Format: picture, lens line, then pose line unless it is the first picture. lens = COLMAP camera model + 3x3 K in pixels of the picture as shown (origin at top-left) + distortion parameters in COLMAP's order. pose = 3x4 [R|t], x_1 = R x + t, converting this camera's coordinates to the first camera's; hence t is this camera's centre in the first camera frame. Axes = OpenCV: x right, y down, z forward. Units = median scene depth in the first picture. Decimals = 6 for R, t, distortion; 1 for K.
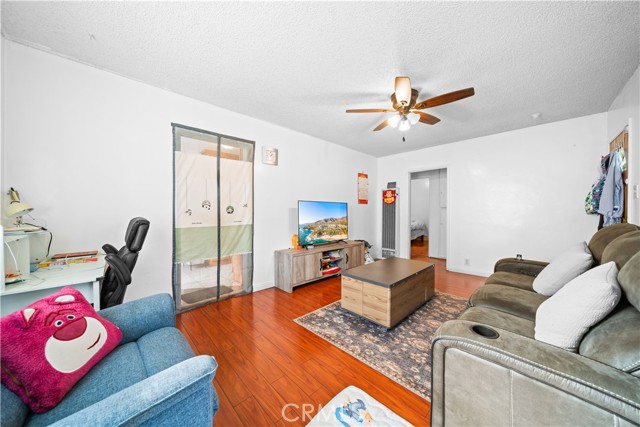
lens RADIAL K [[217.9, 0, 319.3], [0, 217.9, 213.2], [0, 0, 1]] dist [-0.007982, 0.000143]
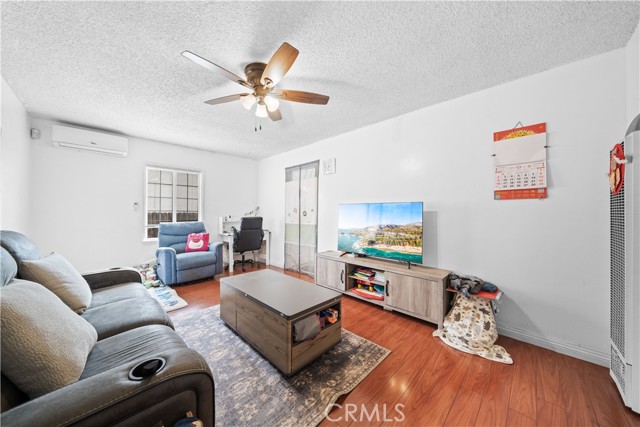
lens RADIAL K [[217.9, 0, 318.5], [0, 217.9, 211.6], [0, 0, 1]] dist [-0.007982, 0.000143]
pose [[0.028596, -0.009494, -0.999546, 1.123620], [-0.014488, 0.999846, -0.009912, -0.015799], [0.999486, 0.014765, 0.028454, 1.115901]]
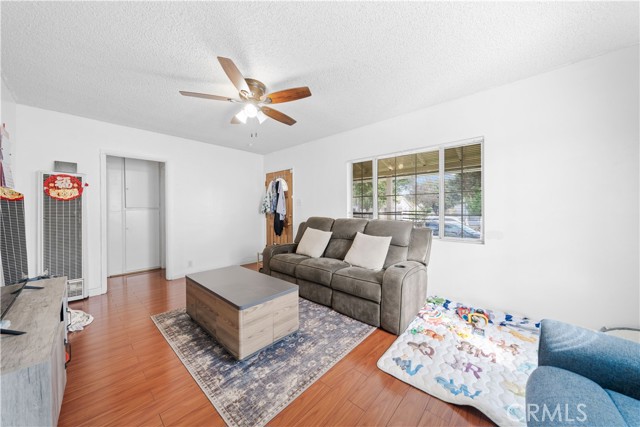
lens RADIAL K [[217.9, 0, 317.8], [0, 217.9, 214.4], [0, 0, 1]] dist [-0.007982, 0.000143]
pose [[-0.067254, -0.016213, 0.997604, -0.507472], [0.015297, 0.999734, 0.017279, -0.010743], [-0.997619, 0.016422, -0.066988, 0.733454]]
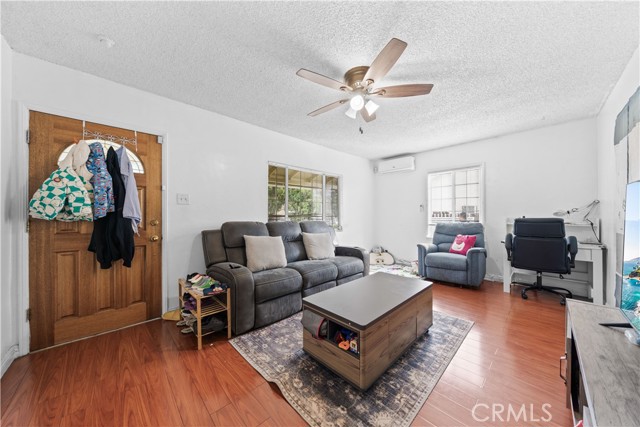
lens RADIAL K [[217.9, 0, 317.8], [0, 217.9, 213.0], [0, 0, 1]] dist [-0.007982, 0.000143]
pose [[-0.999956, 0.002304, 0.009066, 0.509742], [0.002355, 0.999981, 0.005648, -0.017990], [-0.009053, 0.005669, -0.999943, 1.717805]]
